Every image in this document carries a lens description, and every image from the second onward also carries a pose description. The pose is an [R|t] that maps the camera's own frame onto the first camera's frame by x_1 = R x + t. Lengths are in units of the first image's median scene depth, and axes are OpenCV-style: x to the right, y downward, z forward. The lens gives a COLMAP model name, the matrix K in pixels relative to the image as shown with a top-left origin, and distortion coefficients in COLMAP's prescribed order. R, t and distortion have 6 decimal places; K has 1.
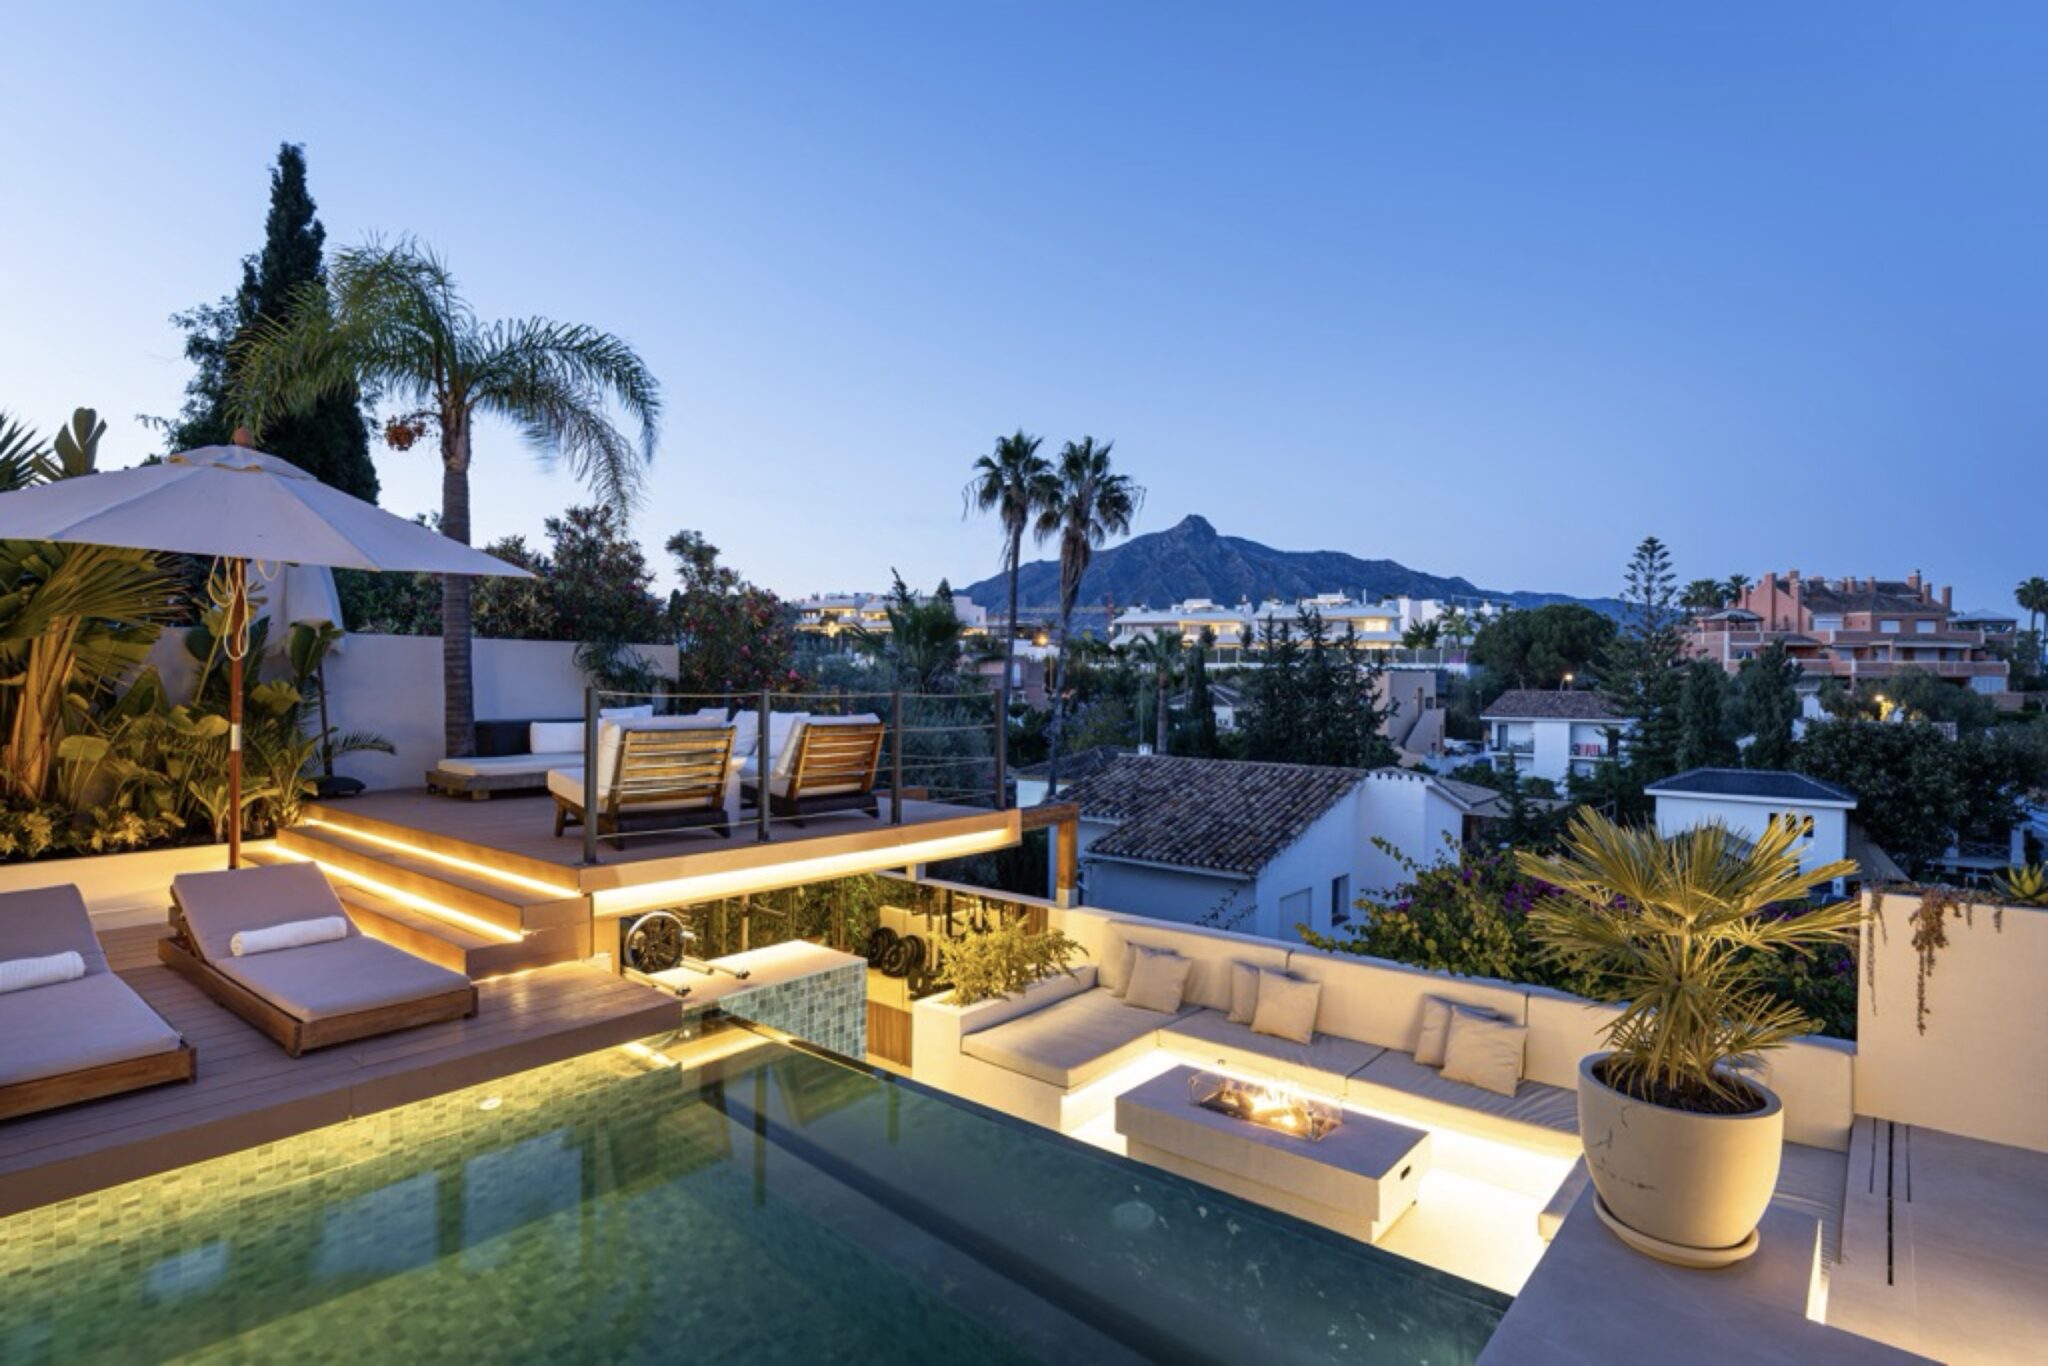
lens RADIAL K [[1036.6, 0, 1029.8], [0, 1036.6, 683.2], [0, 0, 1]] dist [-0.000754, 0.000163]
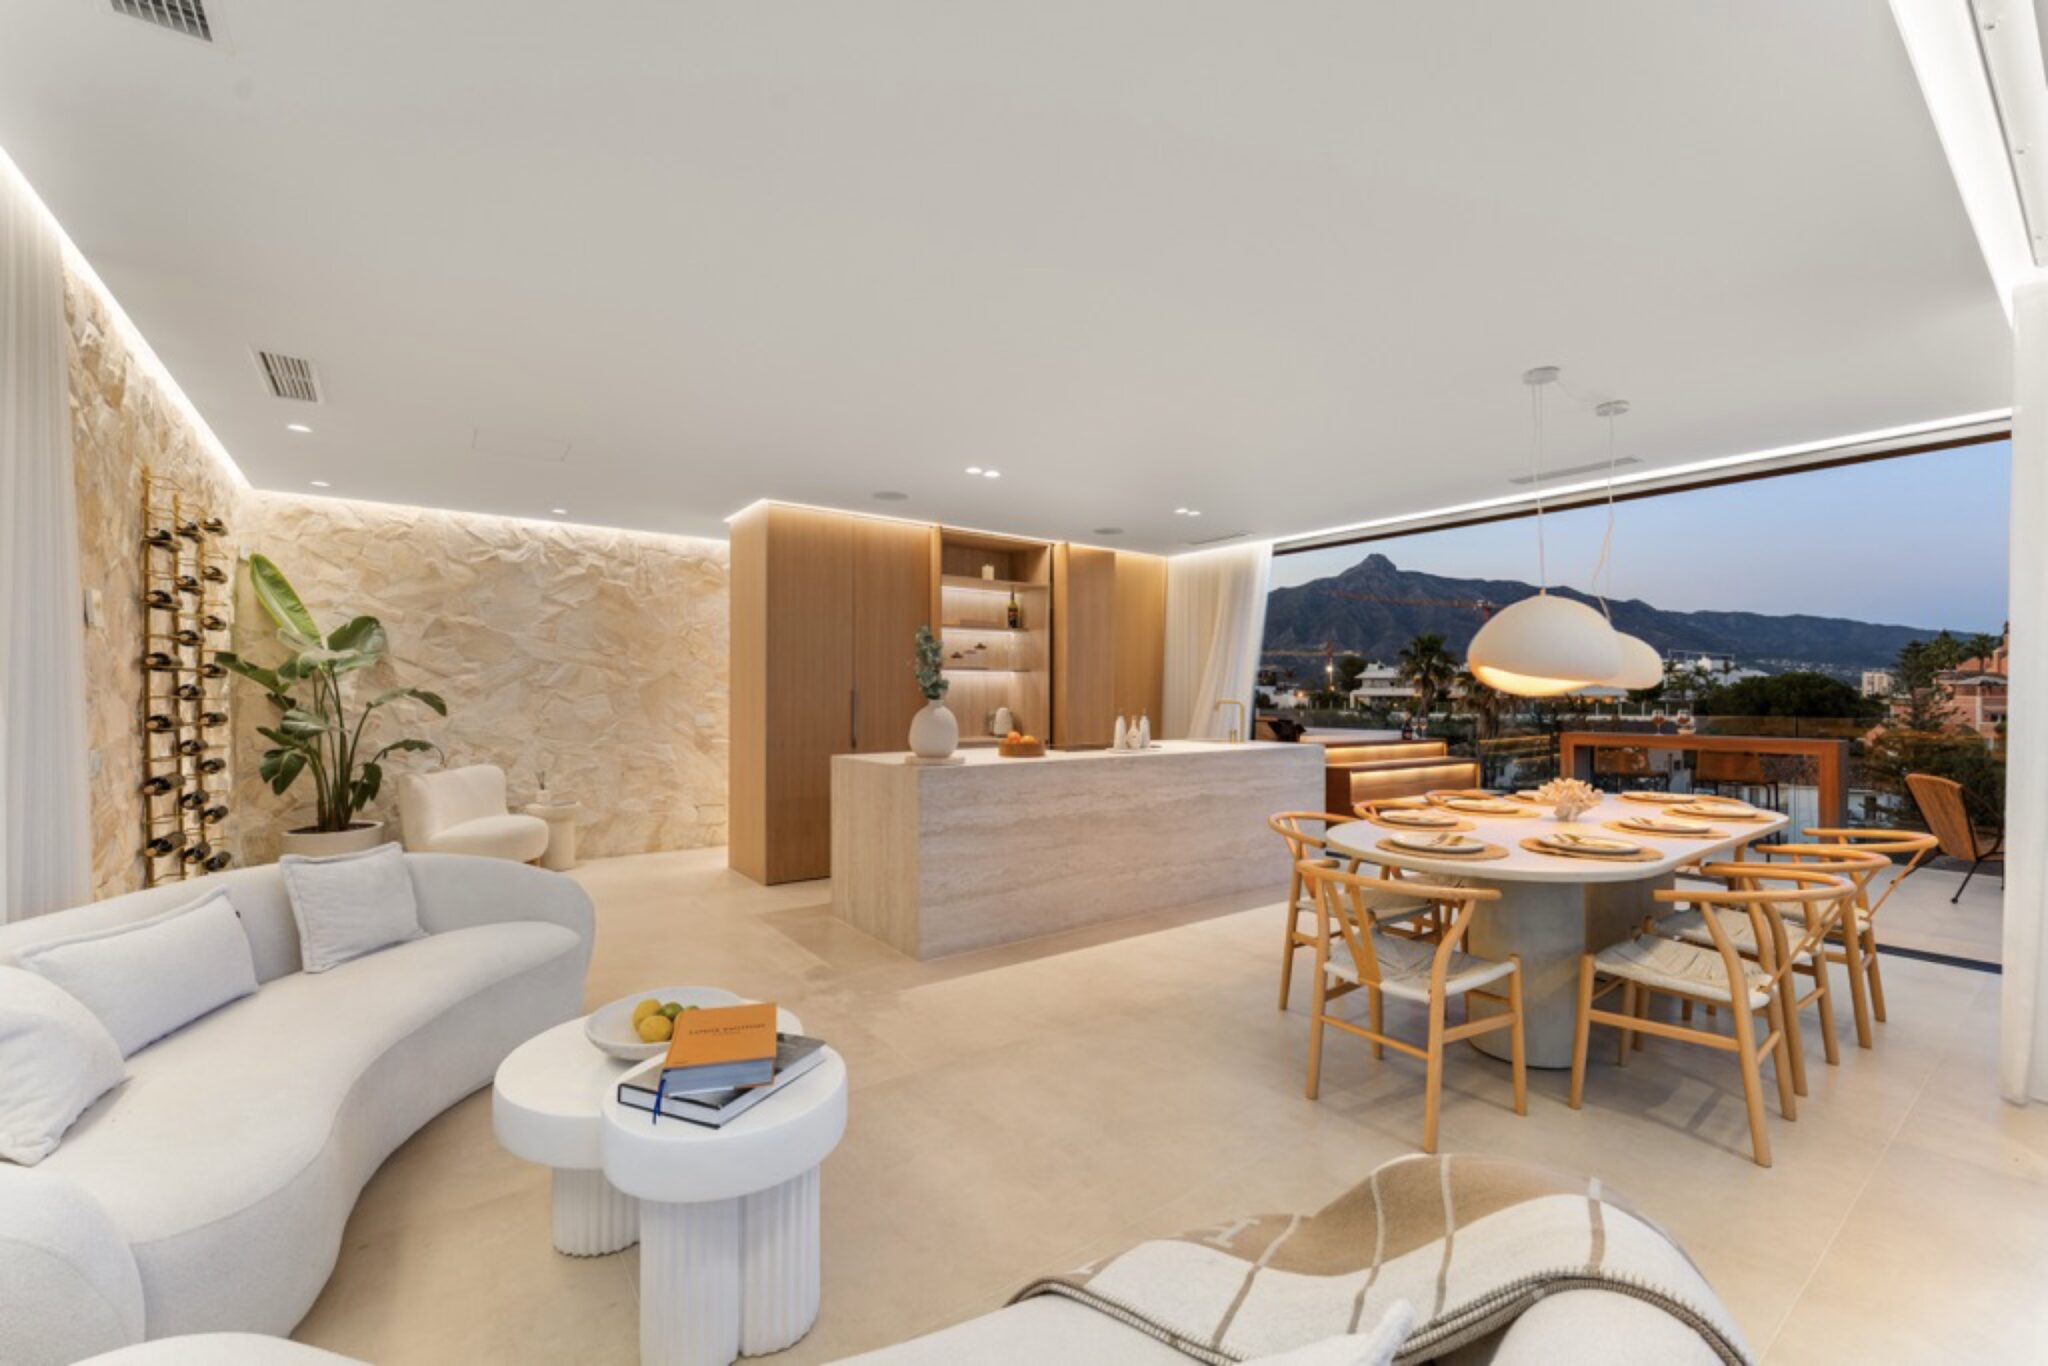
lens RADIAL K [[838.2, 0, 1025.1], [0, 838.2, 692.6], [0, 0, 1]] dist [-0.000241, 0.000101]
pose [[0.972078, -0.007900, -0.234527, -0.282816], [0.006294, 0.999951, -0.007595, -0.147702], [0.234575, 0.005906, 0.972080, -0.281075]]
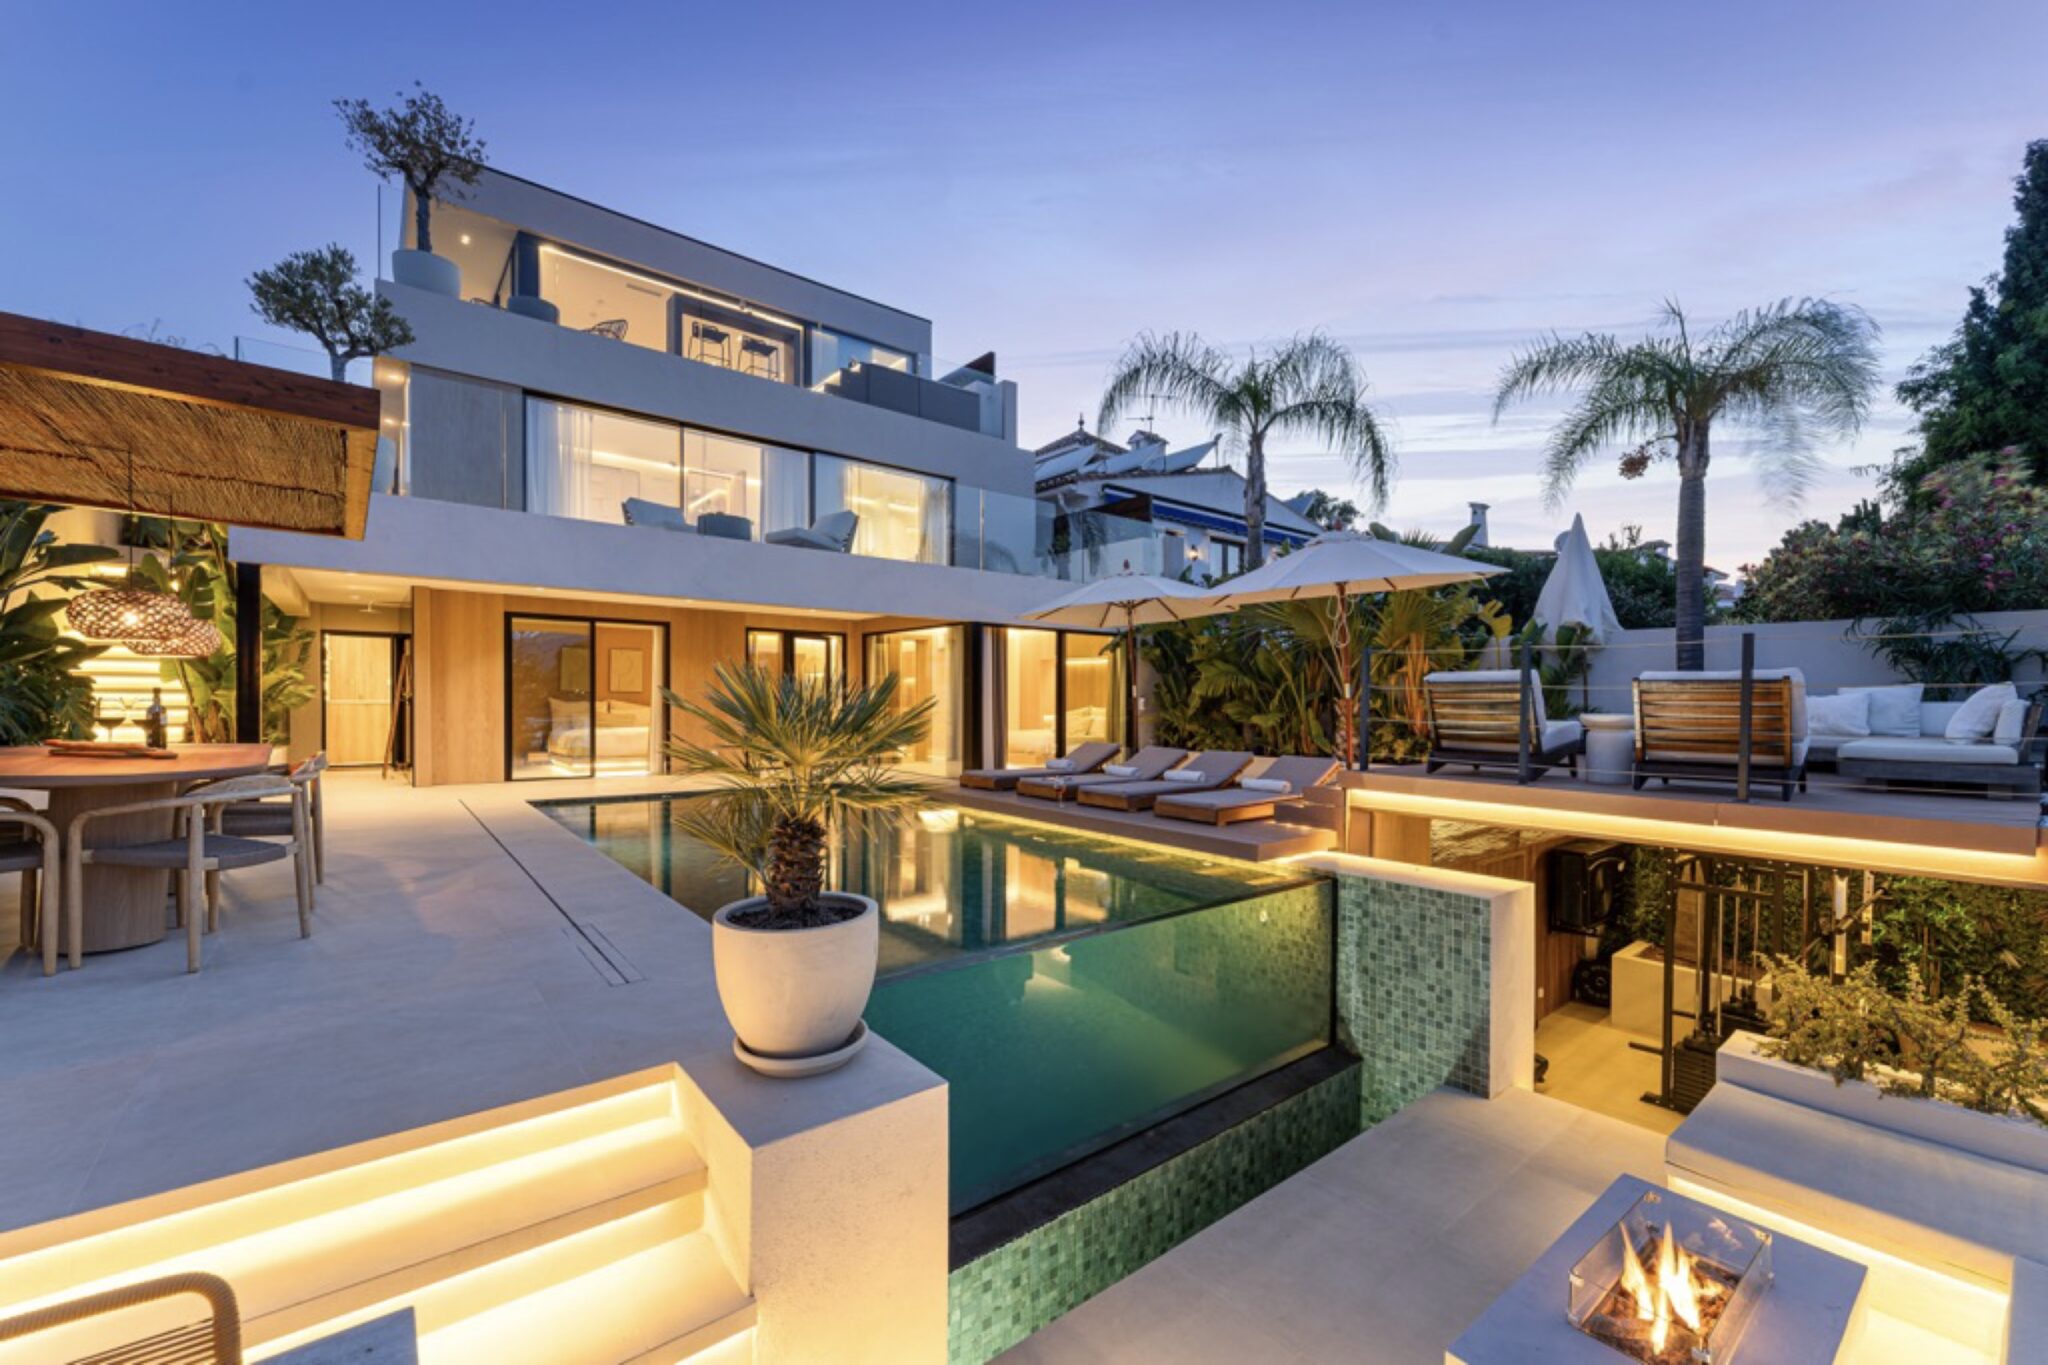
lens RADIAL K [[836.3, 0, 1031.0], [0, 836.3, 701.8], [0, 0, 1]] dist [0.000677, 0.000159]
pose [[-0.190997, -0.010131, -0.981538, 0.111322], [-0.014410, 0.999868, -0.007516, 0.013042], [0.981485, 0.012708, -0.191118, 0.107563]]
